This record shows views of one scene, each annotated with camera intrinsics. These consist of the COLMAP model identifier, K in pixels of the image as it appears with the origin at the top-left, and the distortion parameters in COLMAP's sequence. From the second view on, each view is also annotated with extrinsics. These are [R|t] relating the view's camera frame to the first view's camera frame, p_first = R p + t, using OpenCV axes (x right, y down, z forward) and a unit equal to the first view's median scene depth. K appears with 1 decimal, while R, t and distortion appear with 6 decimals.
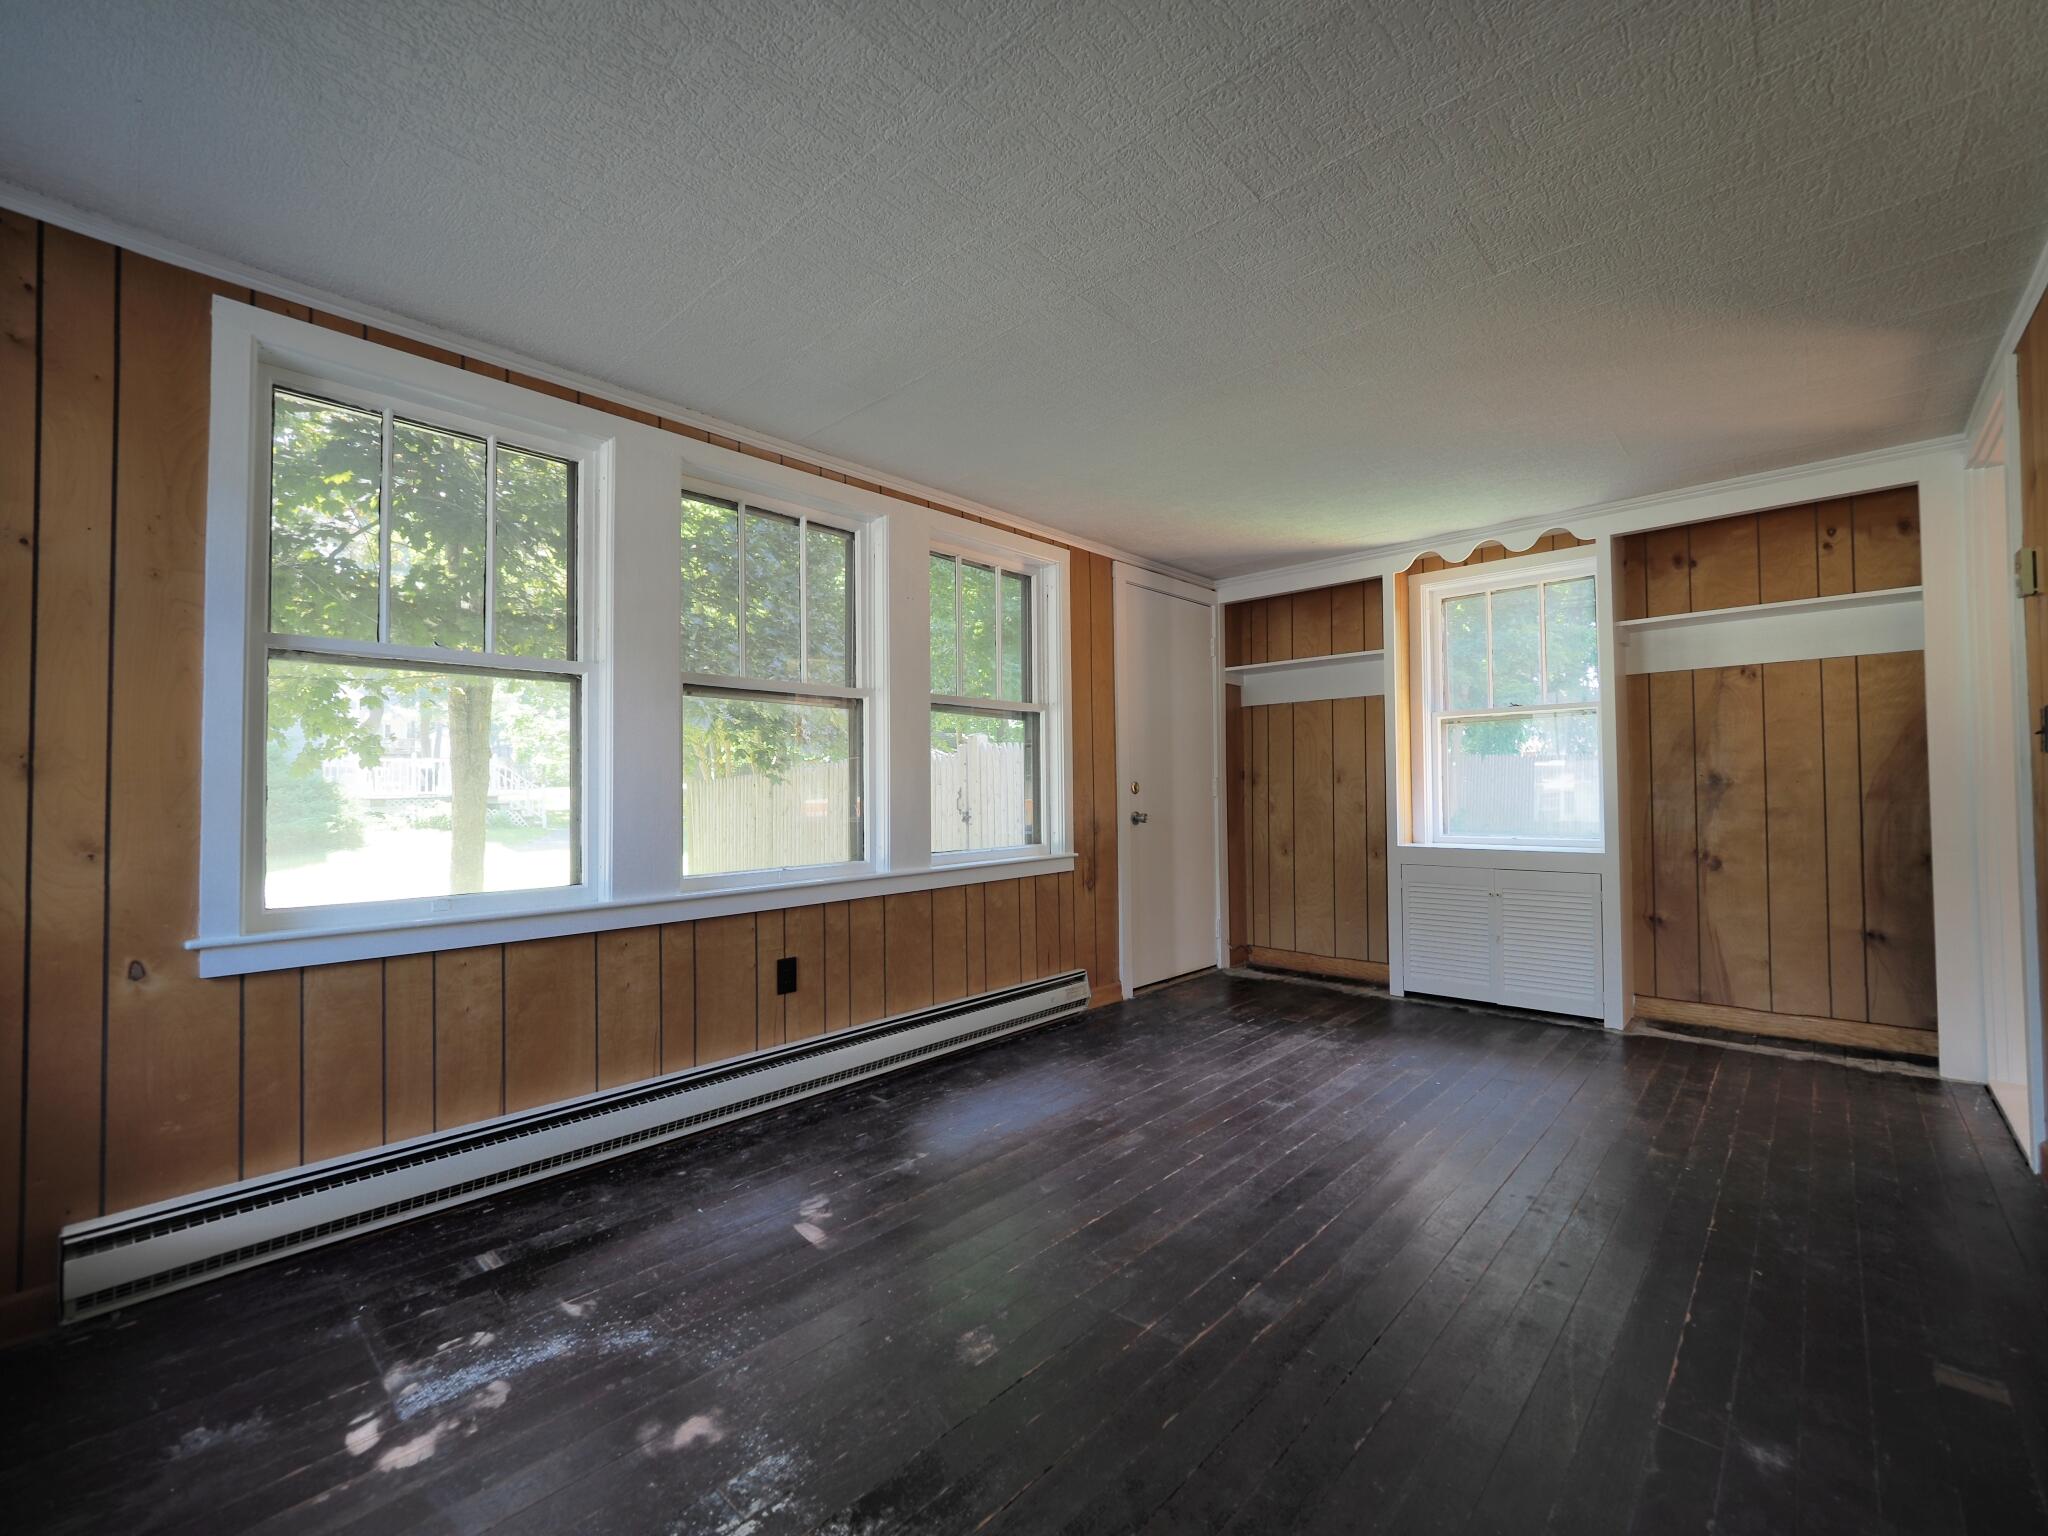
lens RADIAL K [[857.8, 0, 1028.2], [0, 857.8, 772.4], [0, 0, 1]] dist [0.015667, -0.017508]
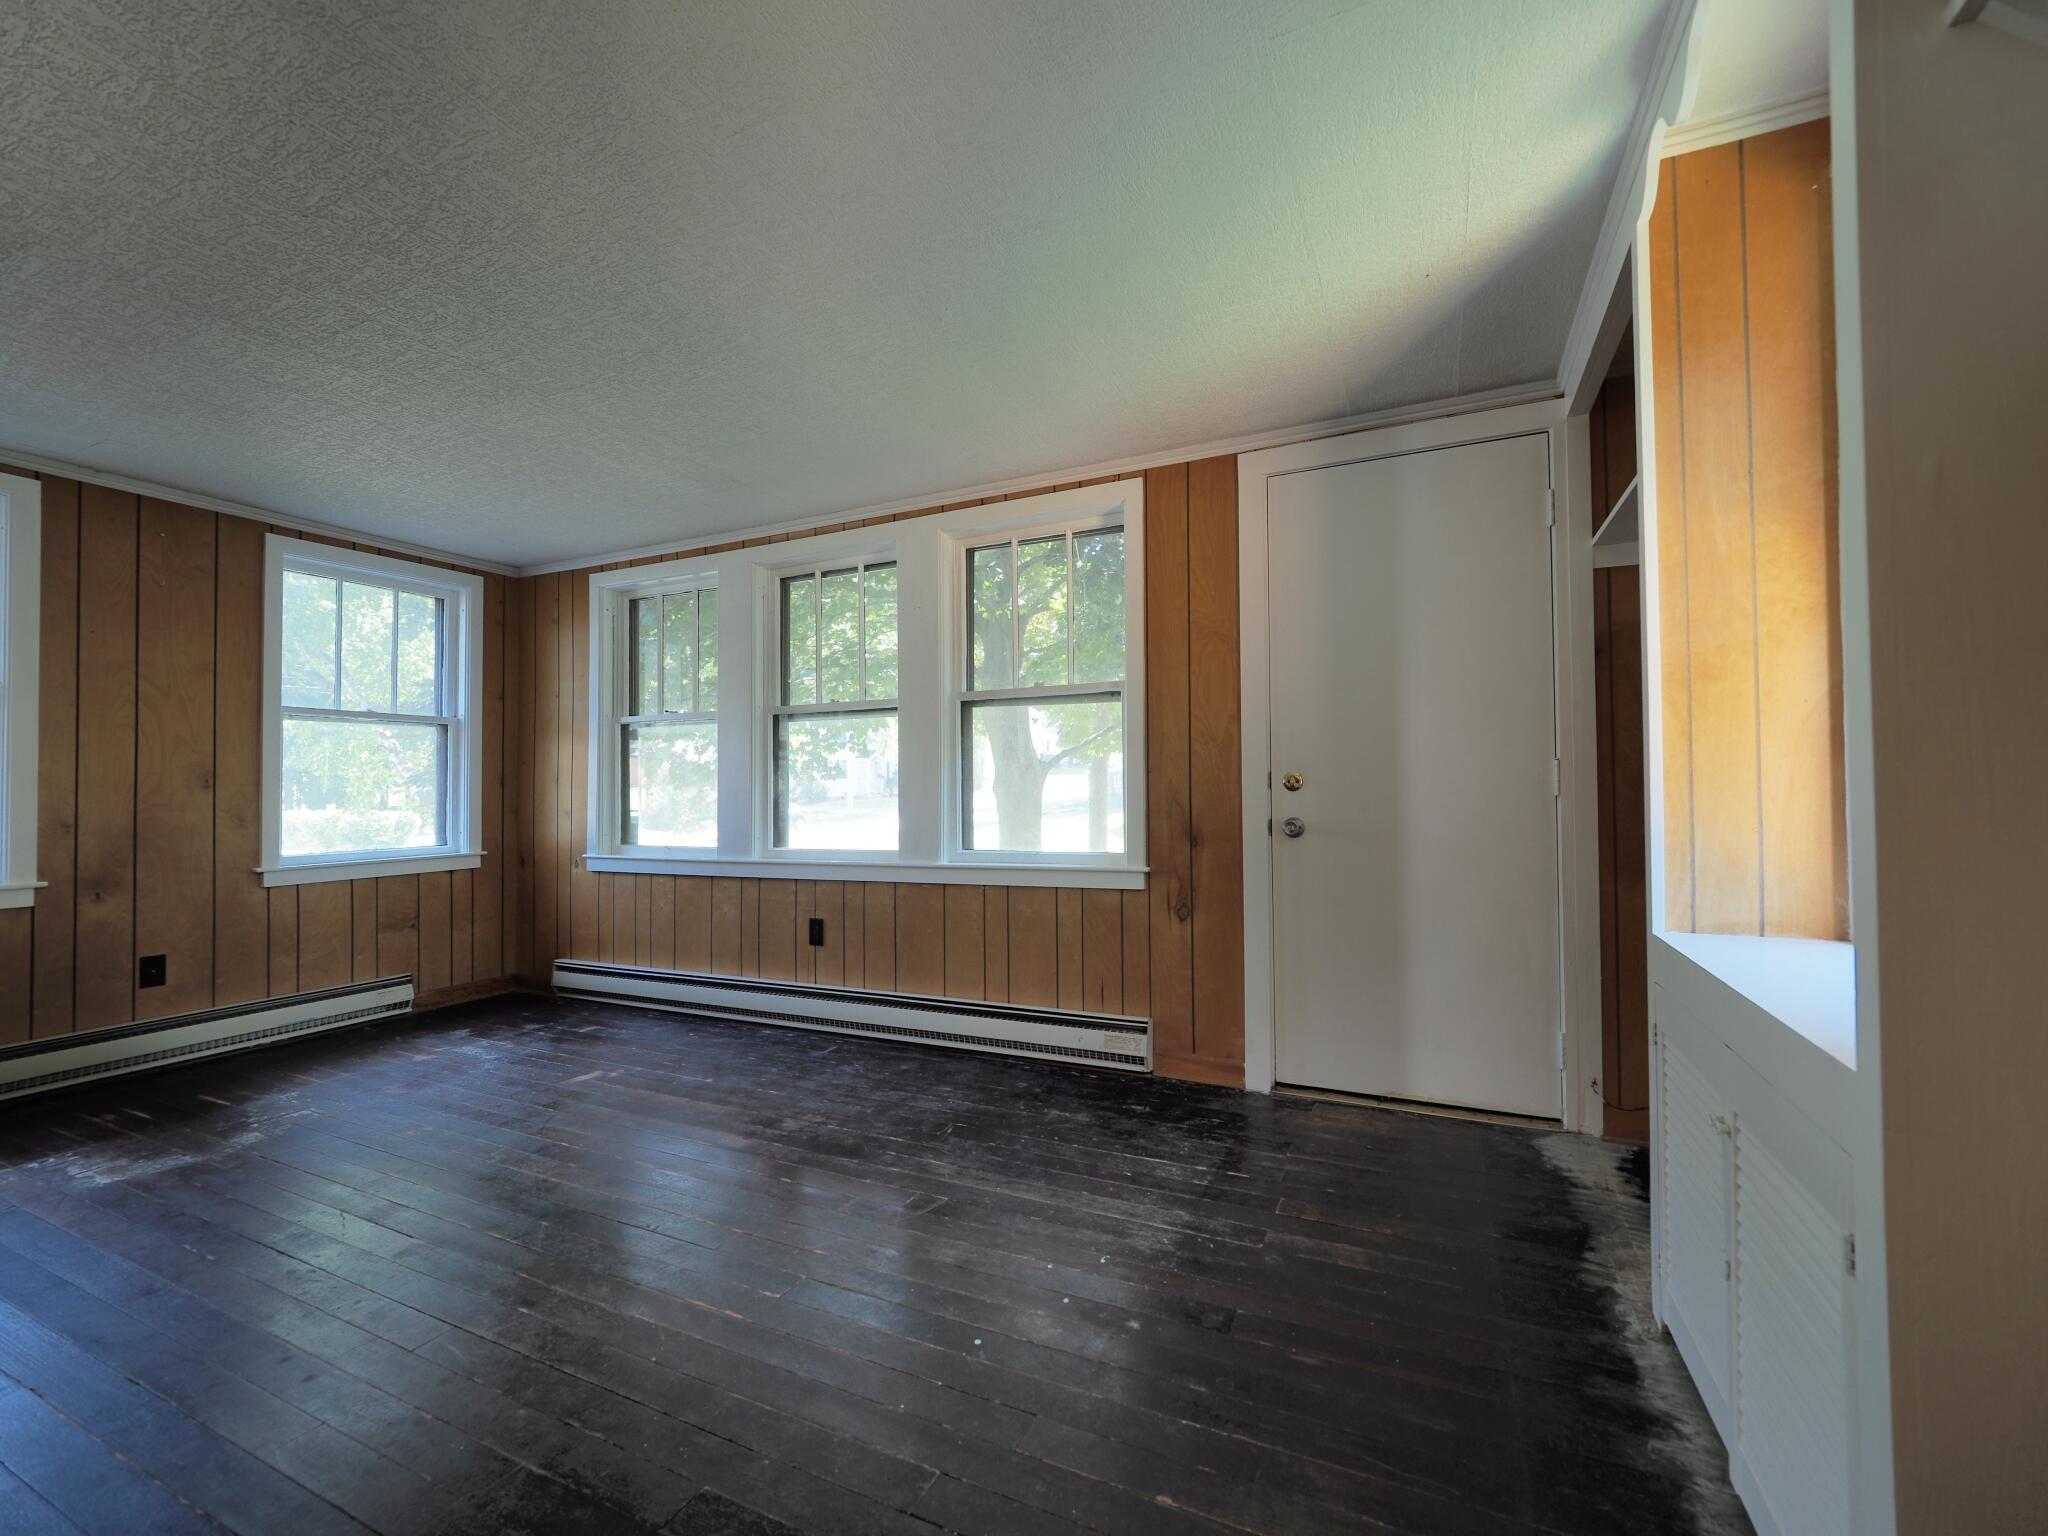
lens RADIAL K [[857.8, 0, 1028.2], [0, 857.8, 772.4], [0, 0, 1]] dist [0.015667, -0.017508]
pose [[0.303407, -0.010960, -0.952798, 0.914439], [0.030156, 0.999543, -0.001895, 0.007489], [0.952384, -0.028157, 0.303599, 0.800288]]
